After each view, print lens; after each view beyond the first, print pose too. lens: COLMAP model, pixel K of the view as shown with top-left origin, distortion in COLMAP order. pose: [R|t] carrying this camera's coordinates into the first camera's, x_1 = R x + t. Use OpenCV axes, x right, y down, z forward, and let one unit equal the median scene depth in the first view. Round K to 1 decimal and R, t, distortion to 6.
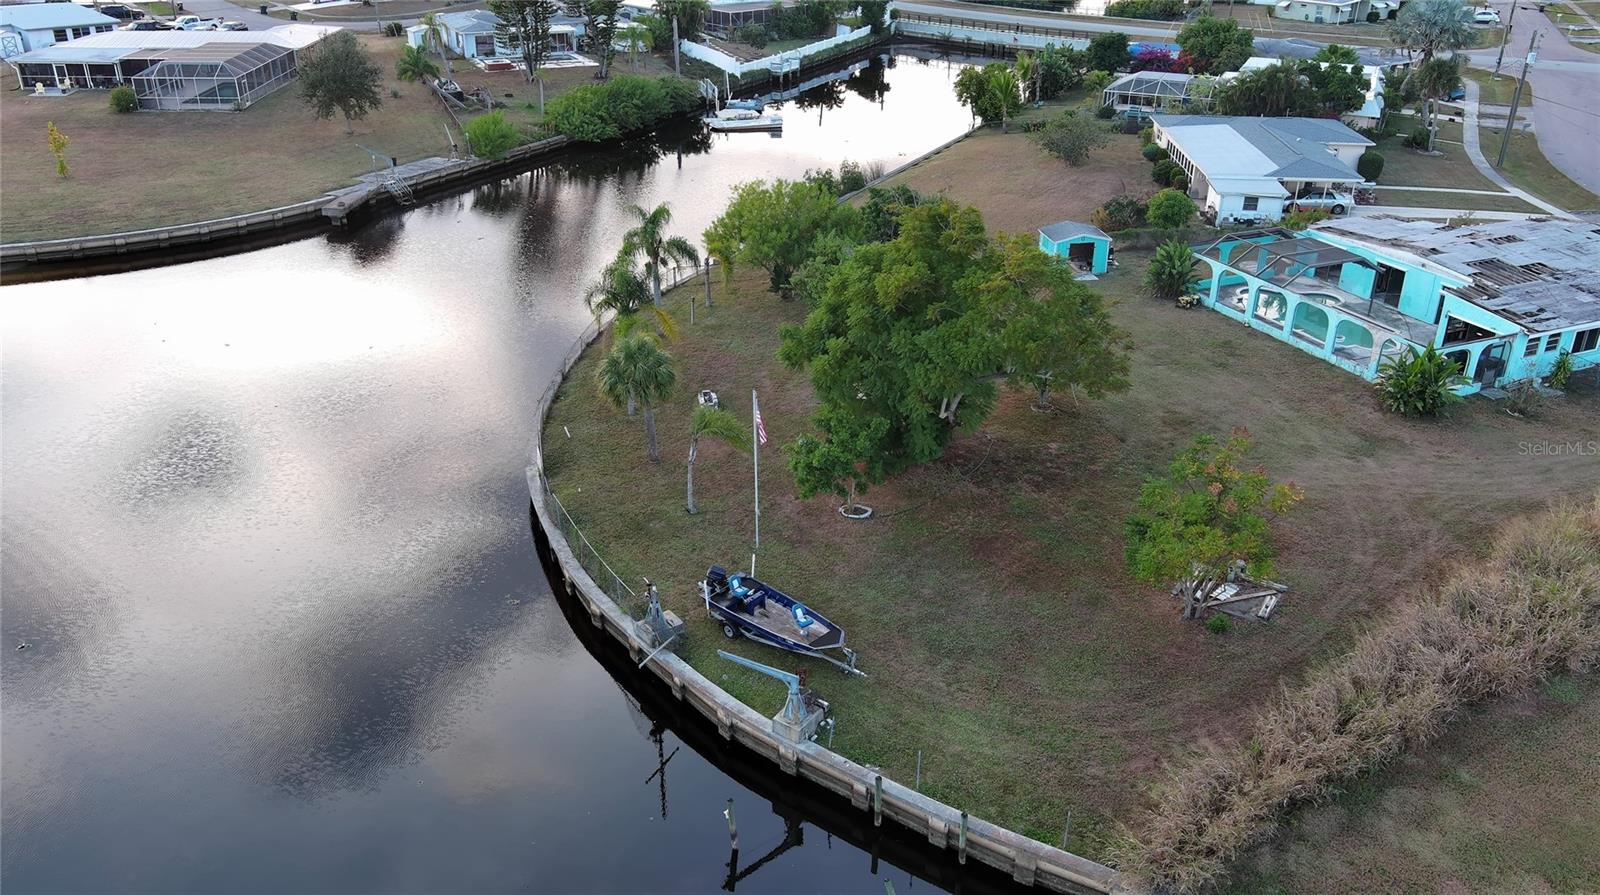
lens RADIAL K [[1256.0, 0, 798.7], [0, 1256.0, 441.9], [0, 0, 1]] dist [0.013766, -0.026643]
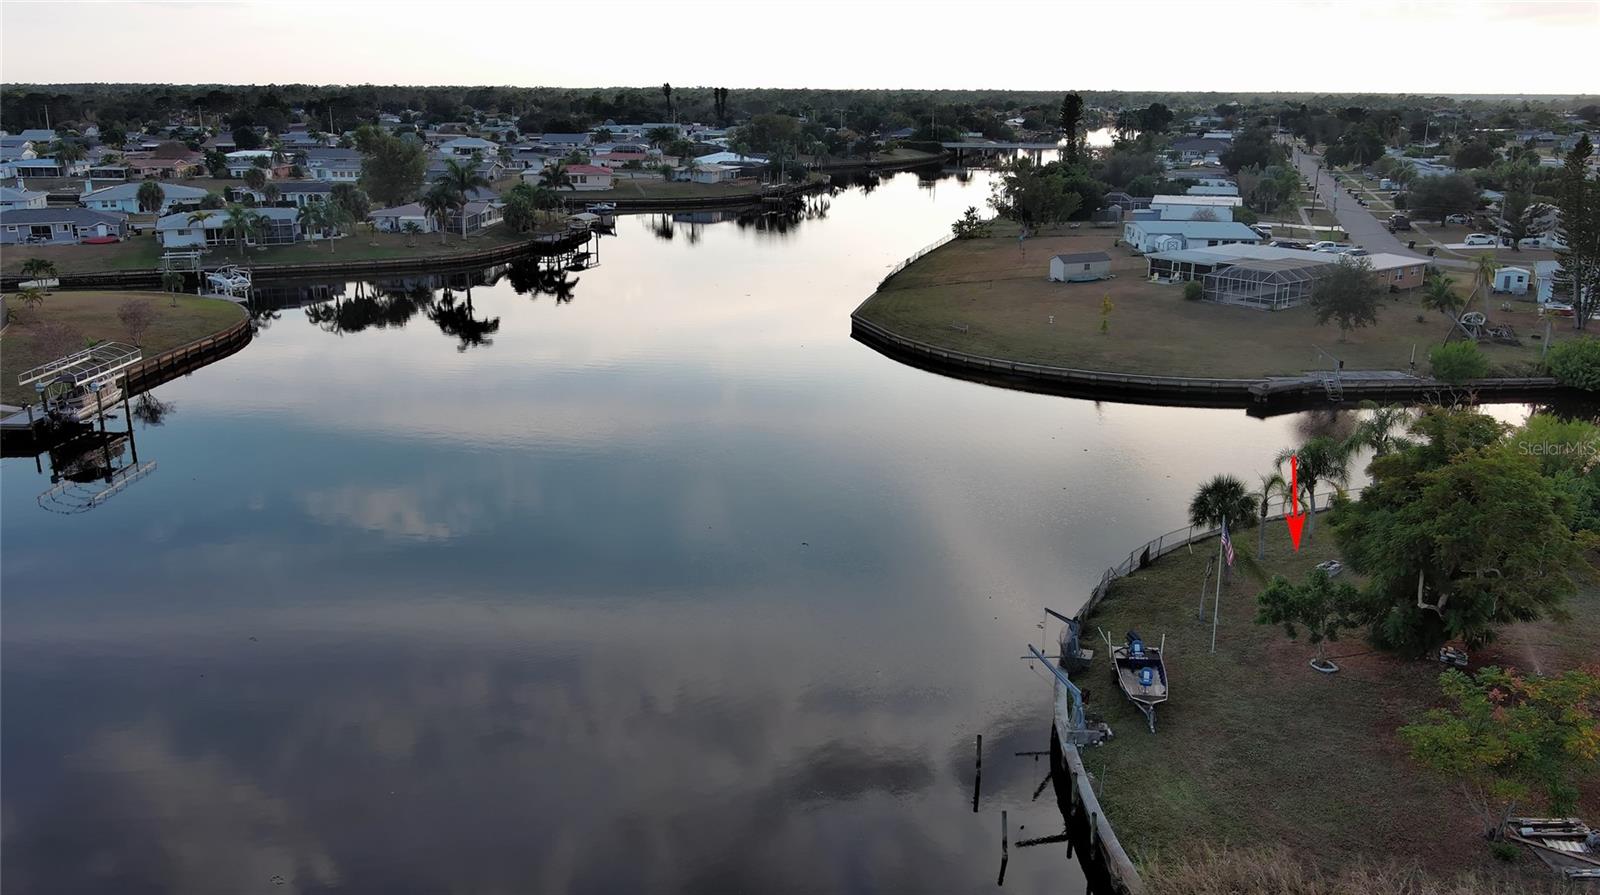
lens RADIAL K [[1256.0, 0, 798.7], [0, 1256.0, 441.9], [0, 0, 1]] dist [0.013766, -0.026643]
pose [[0.571605, 0.214388, -0.792026, 0.373646], [-0.352585, 0.935779, -0.001161, 0.020501], [0.740913, 0.279920, 0.610486, -0.048384]]
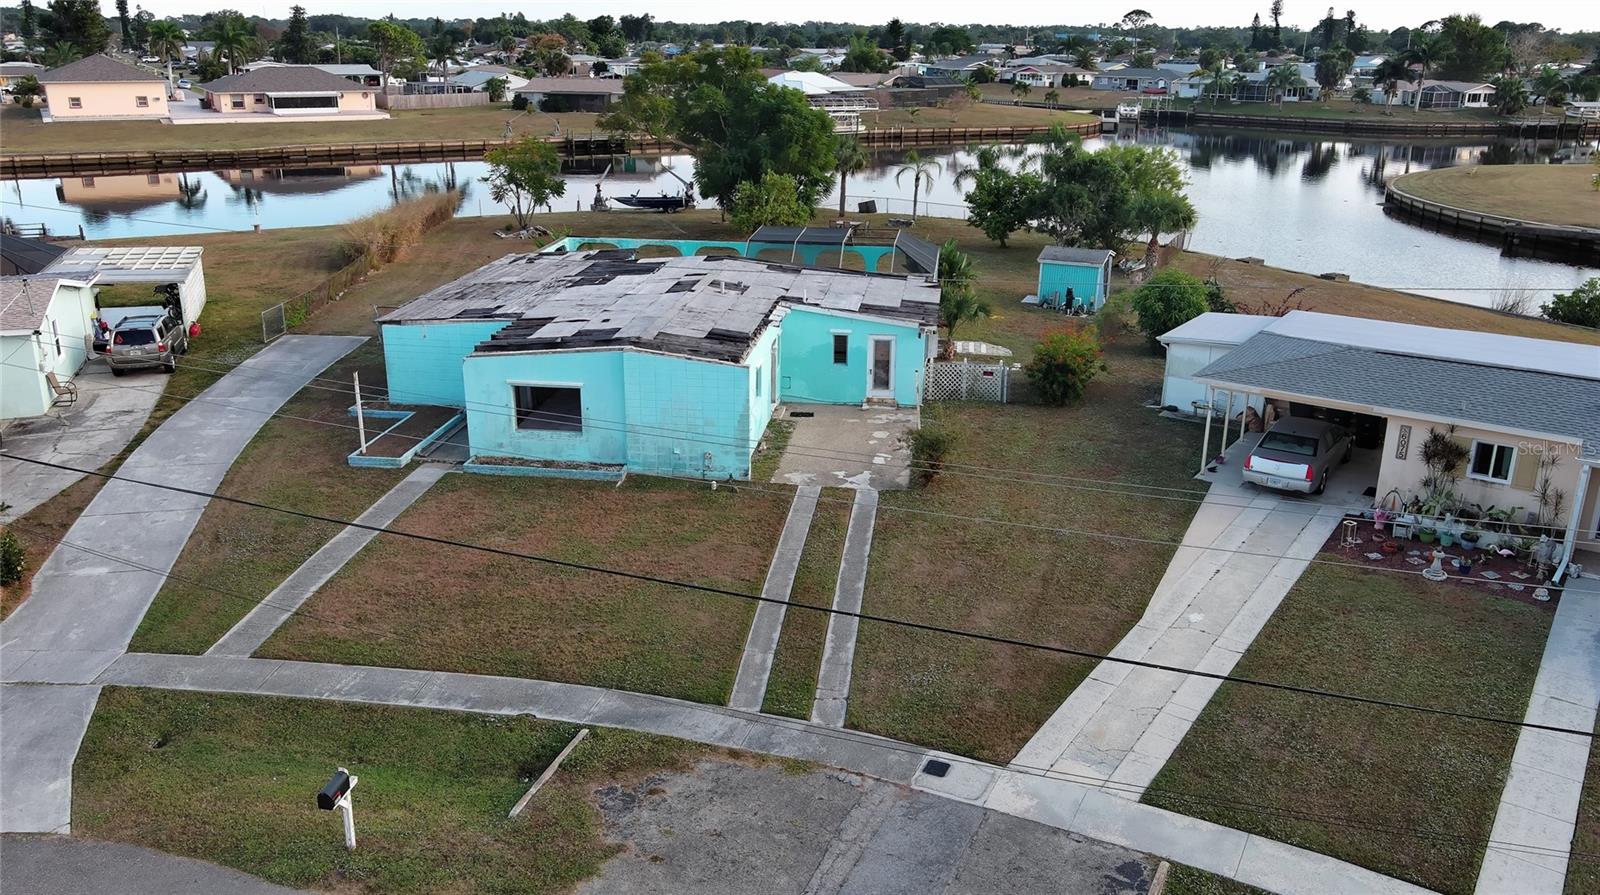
lens RADIAL K [[1256.0, 0, 798.7], [0, 1256.0, 441.9], [0, 0, 1]] dist [0.013766, -0.026643]
pose [[-0.525130, 0.248408, -0.813961, 0.868112], [-0.382956, 0.785164, 0.486685, -0.347774], [0.759989, 0.567284, -0.317184, 1.062210]]
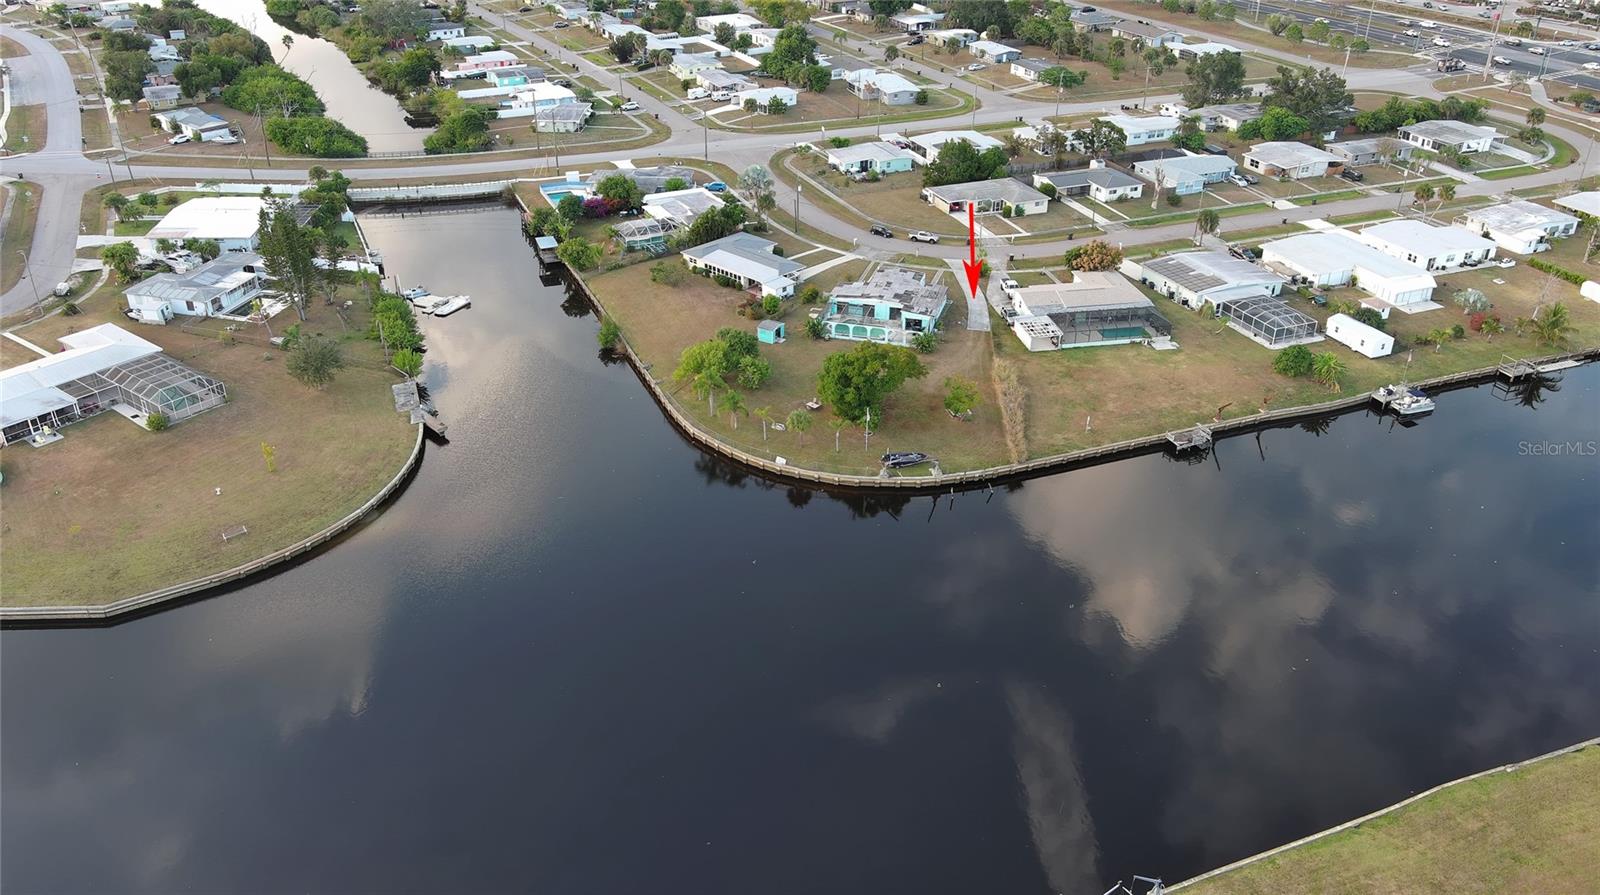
lens RADIAL K [[1256.0, 0, 798.7], [0, 1256.0, 441.9], [0, 0, 1]] dist [0.013766, -0.026643]
pose [[0.646645, -0.371124, 0.666422, -1.390852], [0.331831, 0.923527, 0.192319, -0.378991], [-0.686832, 0.096777, 0.720344, -0.780732]]
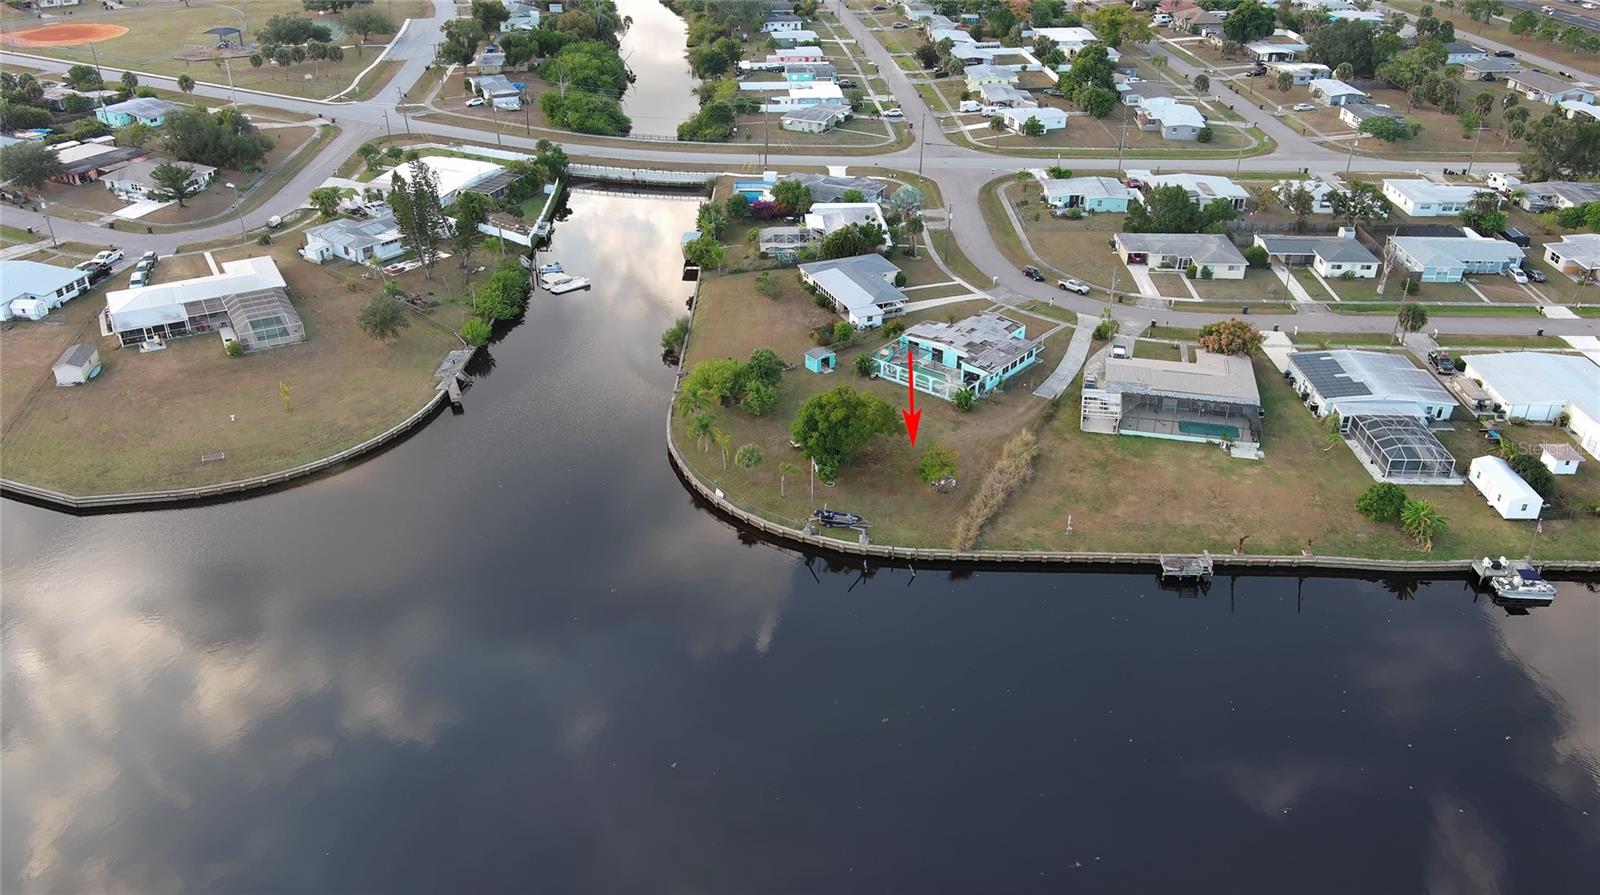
lens RADIAL K [[1256.0, 0, 798.7], [0, 1256.0, 441.9], [0, 0, 1]] dist [0.013766, -0.026643]
pose [[0.892716, -0.220700, 0.392873, -0.735136], [0.198010, 0.975294, 0.097948, -0.221357], [-0.404784, -0.009647, 0.914362, -1.099551]]
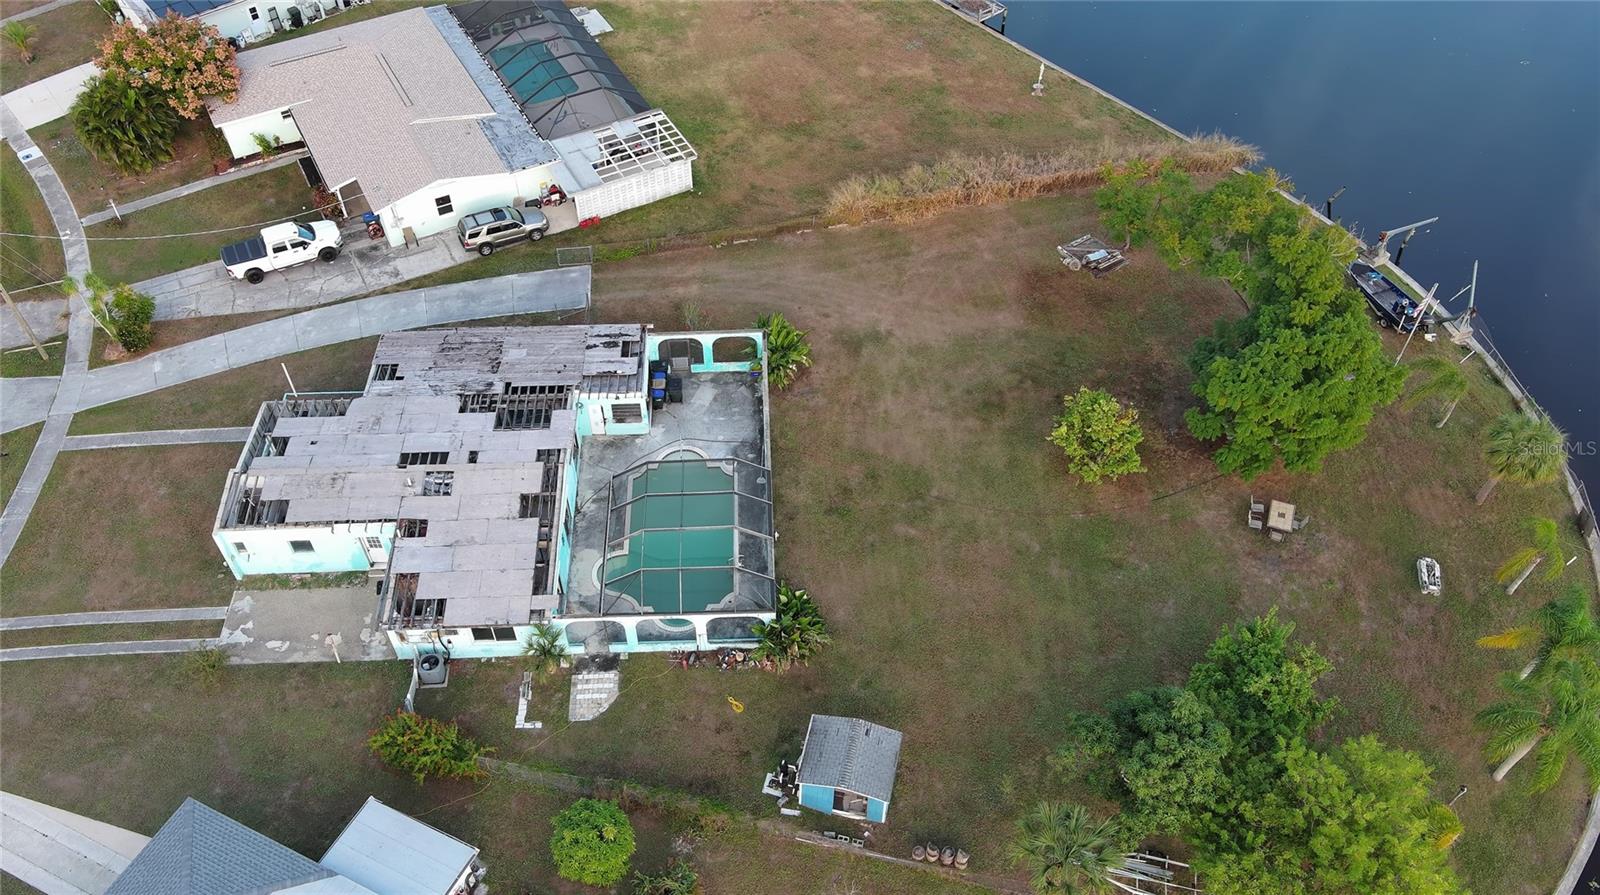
lens RADIAL K [[1256.0, 0, 798.7], [0, 1256.0, 441.9], [0, 0, 1]] dist [0.013766, -0.026643]
pose [[-0.925070, -0.287148, 0.248578, 0.114936], [0.157673, 0.305075, 0.939185, -0.735988], [-0.345520, 0.908006, -0.236940, 0.912965]]
